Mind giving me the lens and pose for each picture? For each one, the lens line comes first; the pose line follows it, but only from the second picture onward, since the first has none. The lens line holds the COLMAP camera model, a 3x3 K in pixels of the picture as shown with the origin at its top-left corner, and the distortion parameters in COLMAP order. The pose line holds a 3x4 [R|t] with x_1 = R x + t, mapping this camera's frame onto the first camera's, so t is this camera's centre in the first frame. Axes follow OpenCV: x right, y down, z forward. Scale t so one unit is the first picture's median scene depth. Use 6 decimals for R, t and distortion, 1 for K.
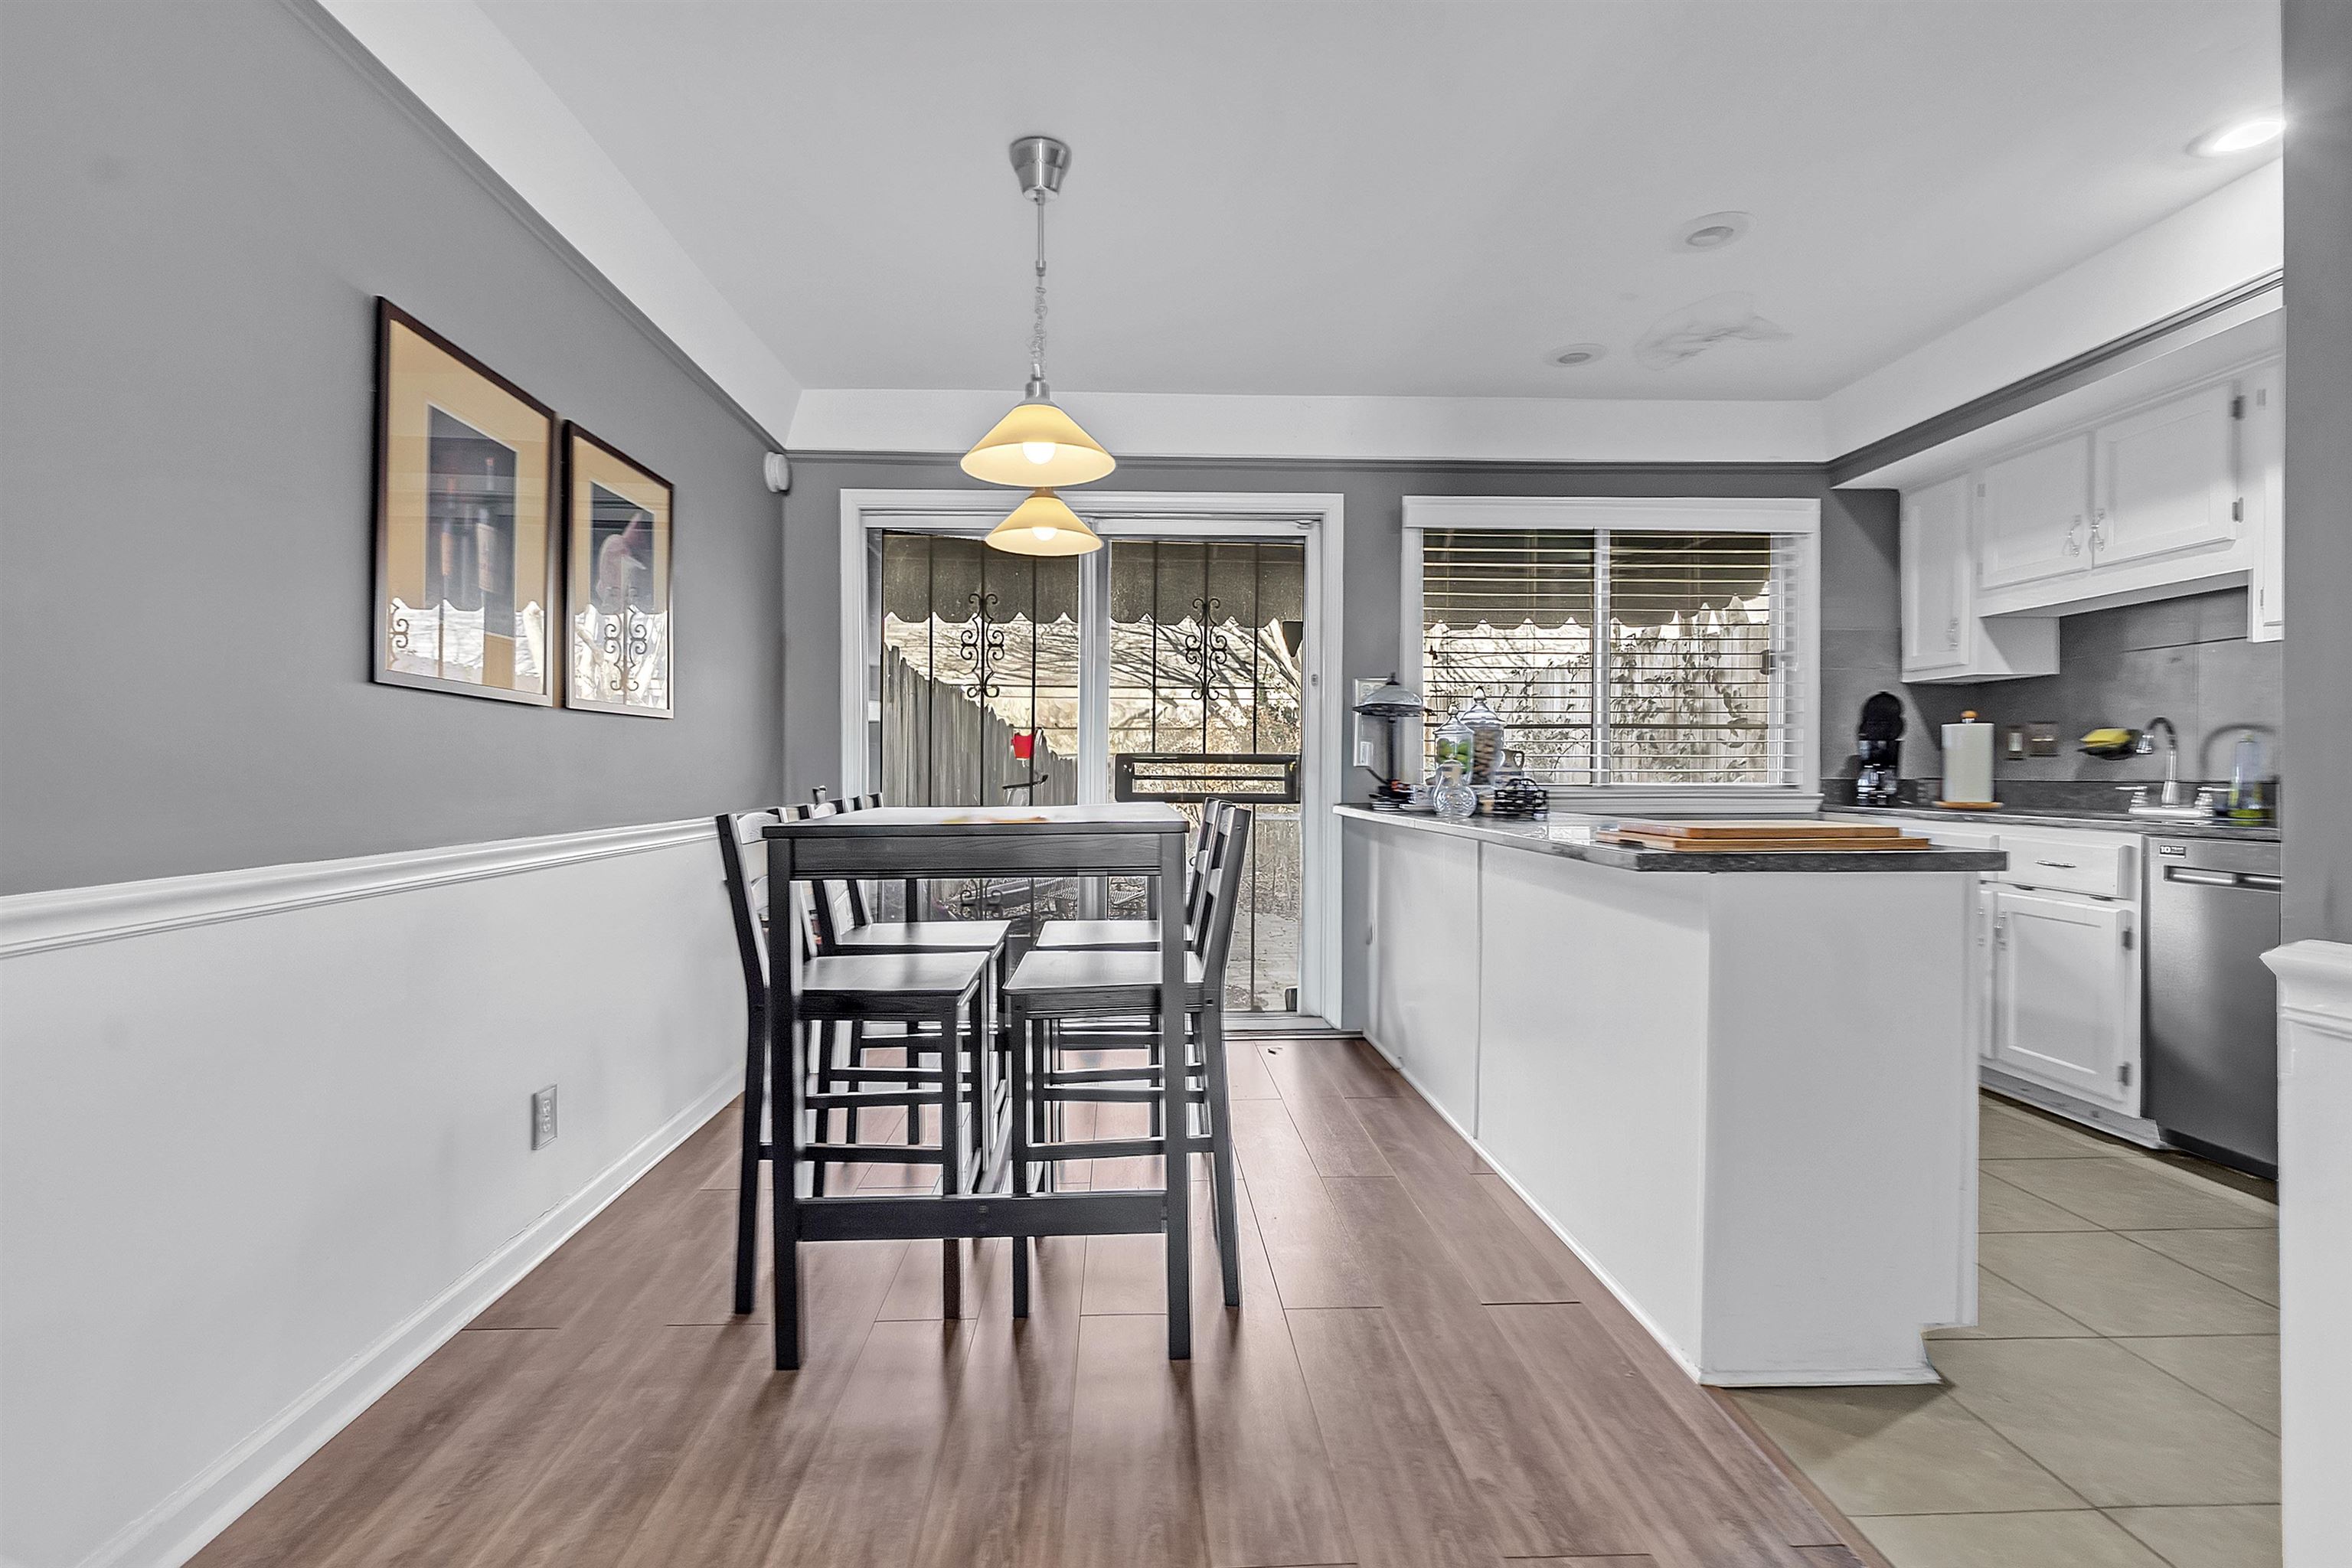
lens RADIAL K [[1059.3, 0, 1171.5], [0, 1059.3, 763.3], [0, 0, 1]] dist [0.001465, 0.000451]
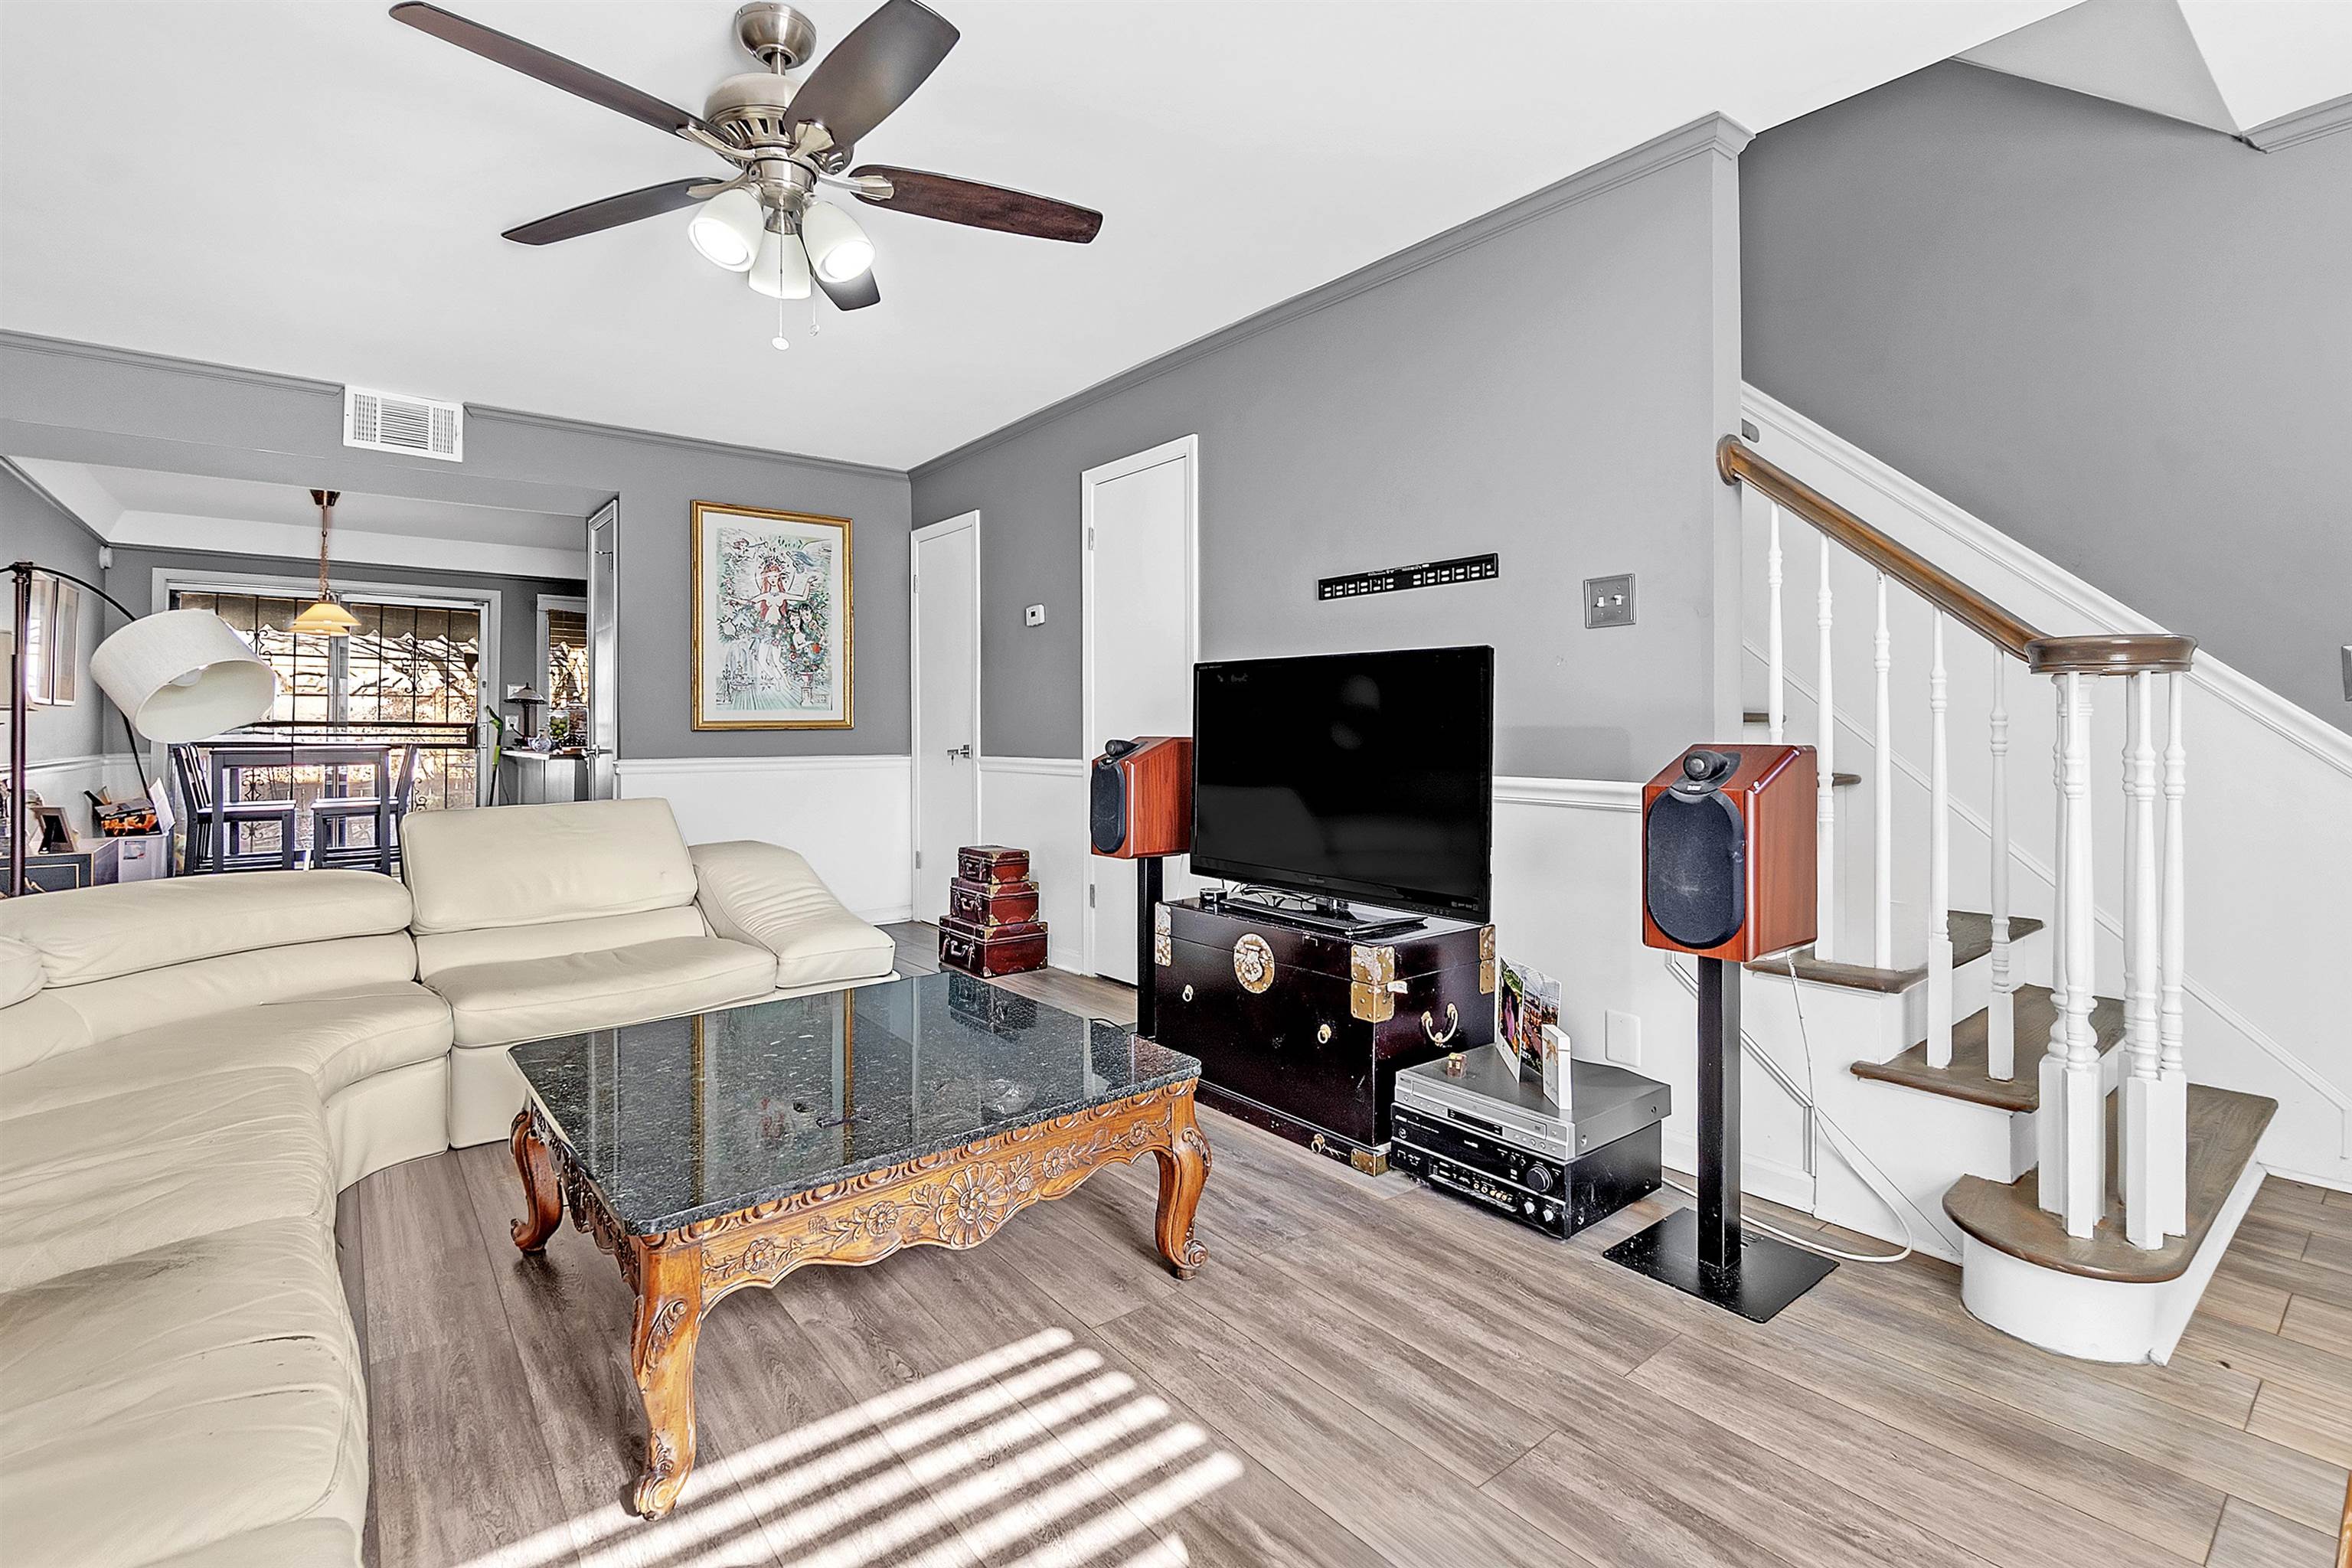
lens RADIAL K [[1060.4, 0, 1182.8], [0, 1060.4, 731.7], [0, 0, 1]] dist [0.002178, 0.000380]
pose [[0.808059, 0.002114, 0.589098, 0.024948], [-0.002949, 0.999996, 0.000455, 0.003183], [-0.589095, -0.002105, 0.808061, -1.347263]]
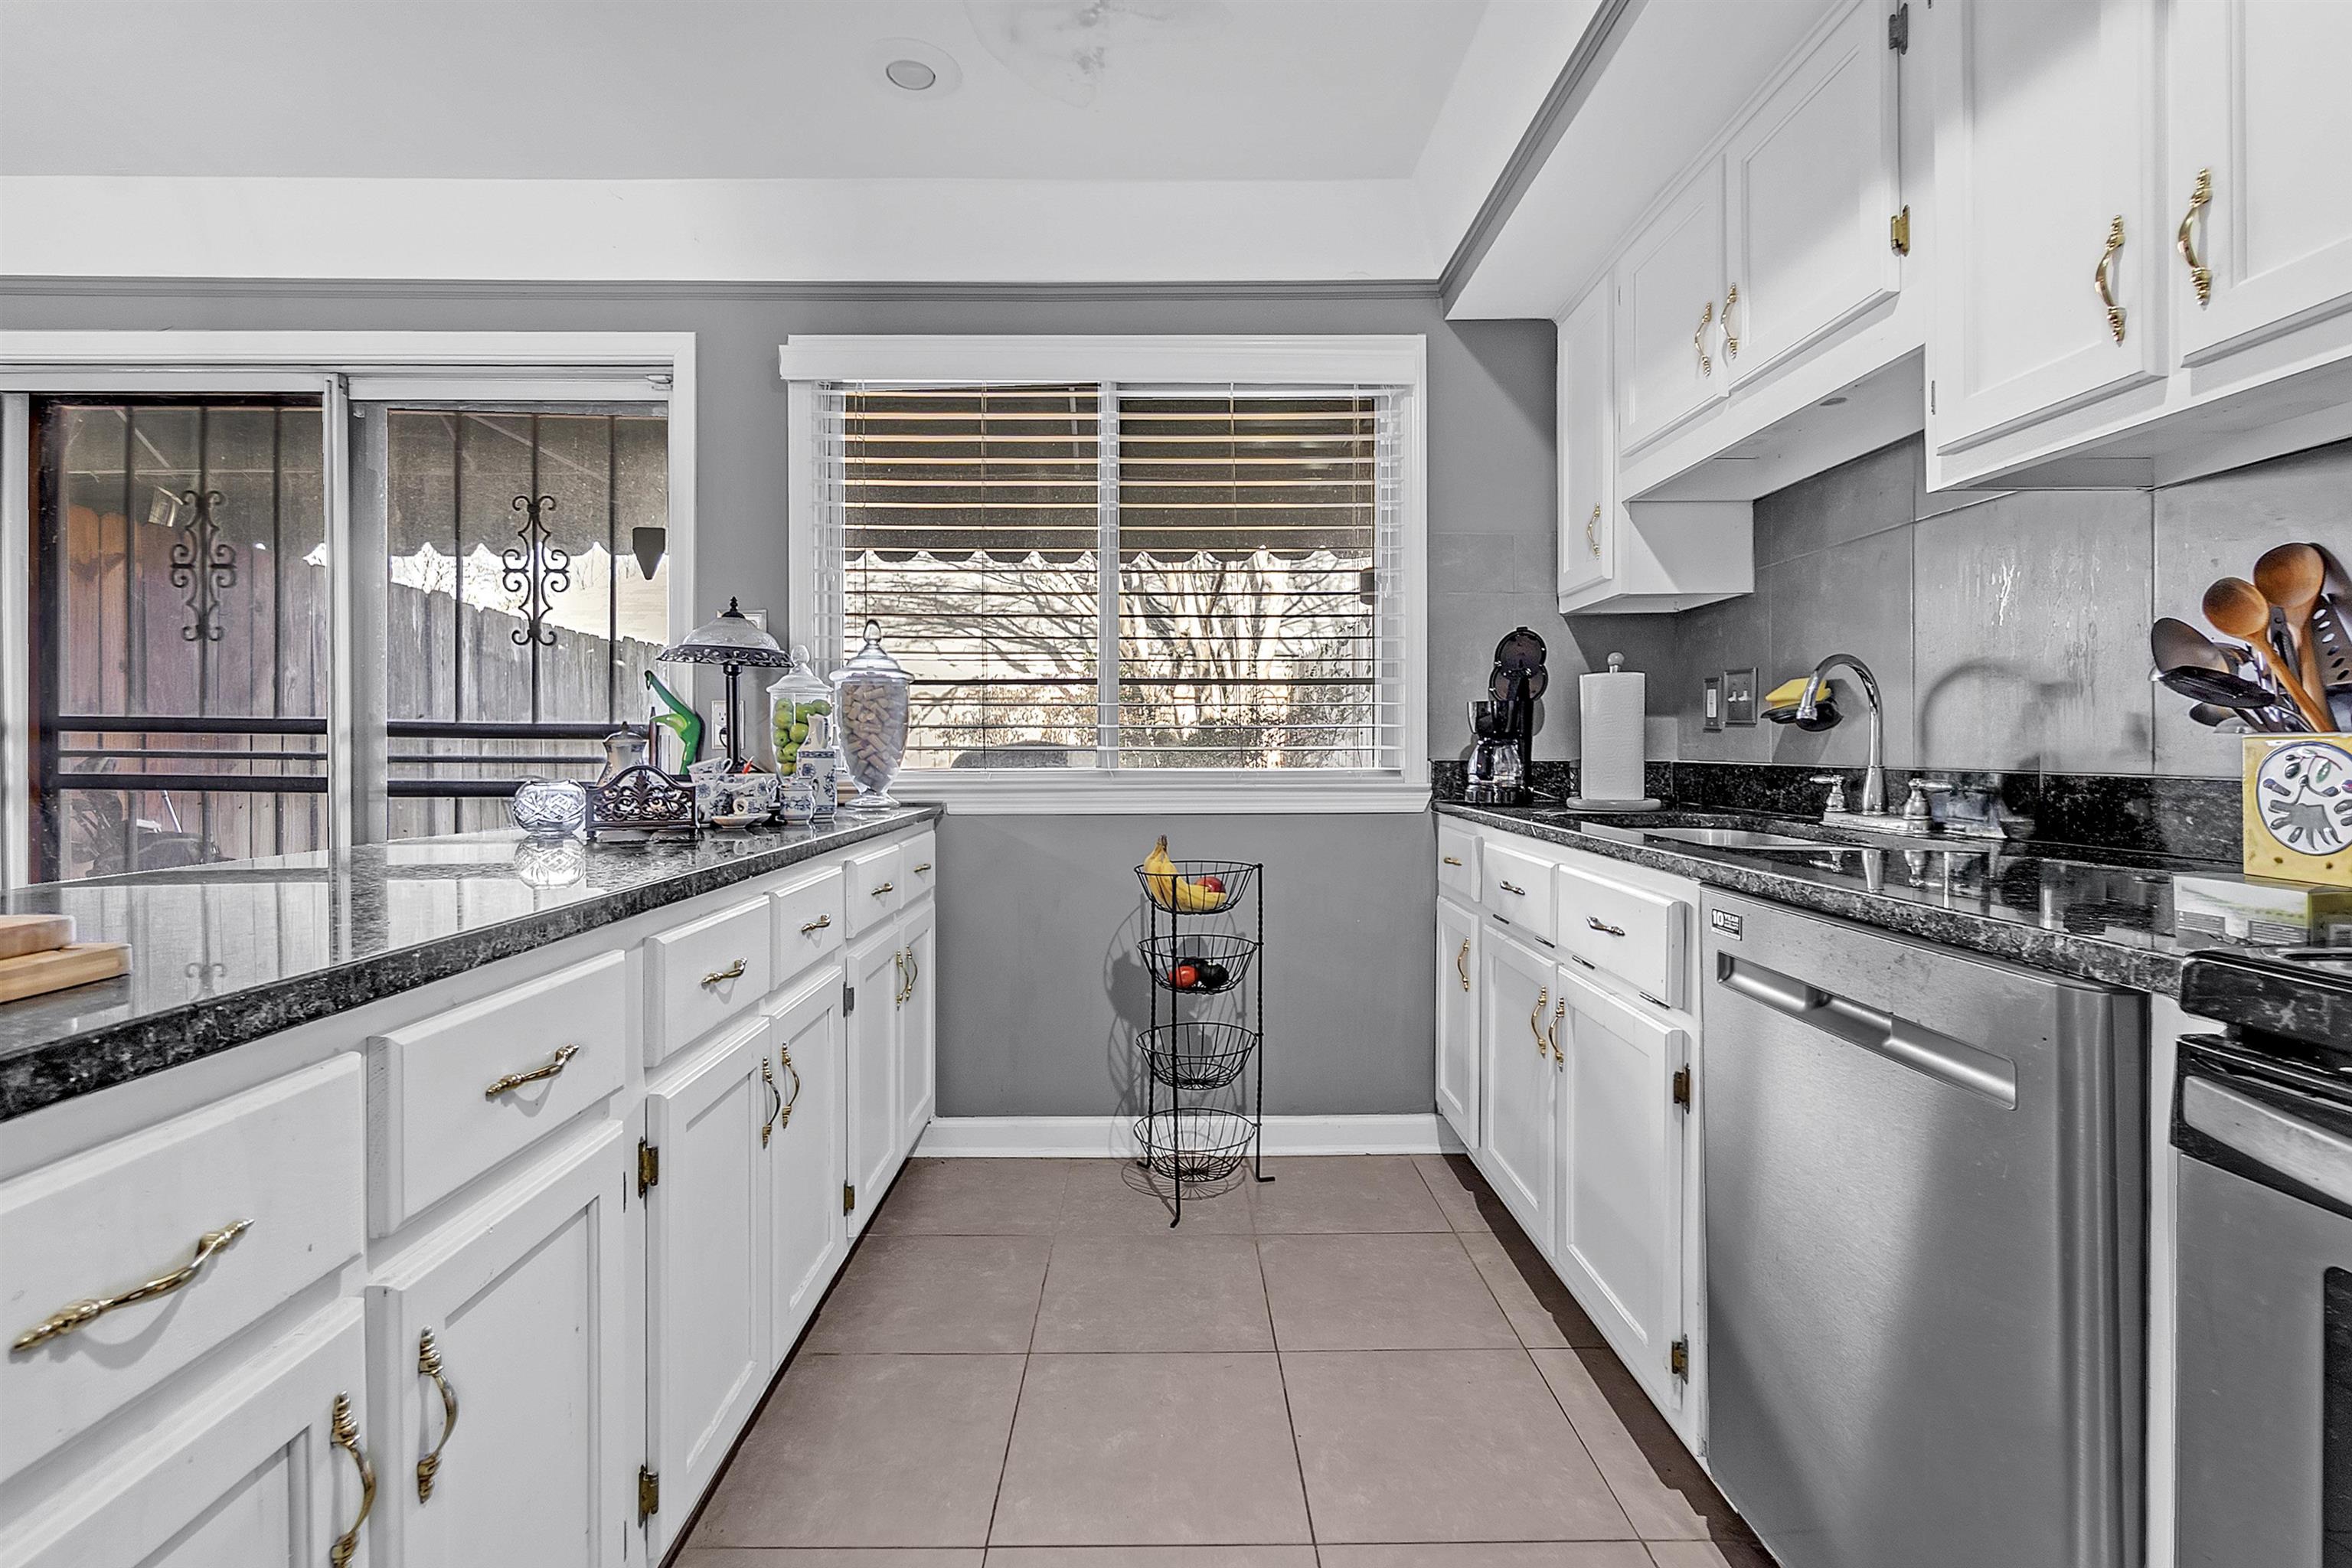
lens RADIAL K [[1040.2, 0, 1181.8], [0, 1040.2, 732.7], [0, 0, 1]] dist [-0.000105, 0.000512]
pose [[0.999629, -0.002013, -0.027157, 0.484447], [0.001943, 0.999995, -0.002597, -0.001367], [0.027162, 0.002544, 0.999628, 0.358290]]
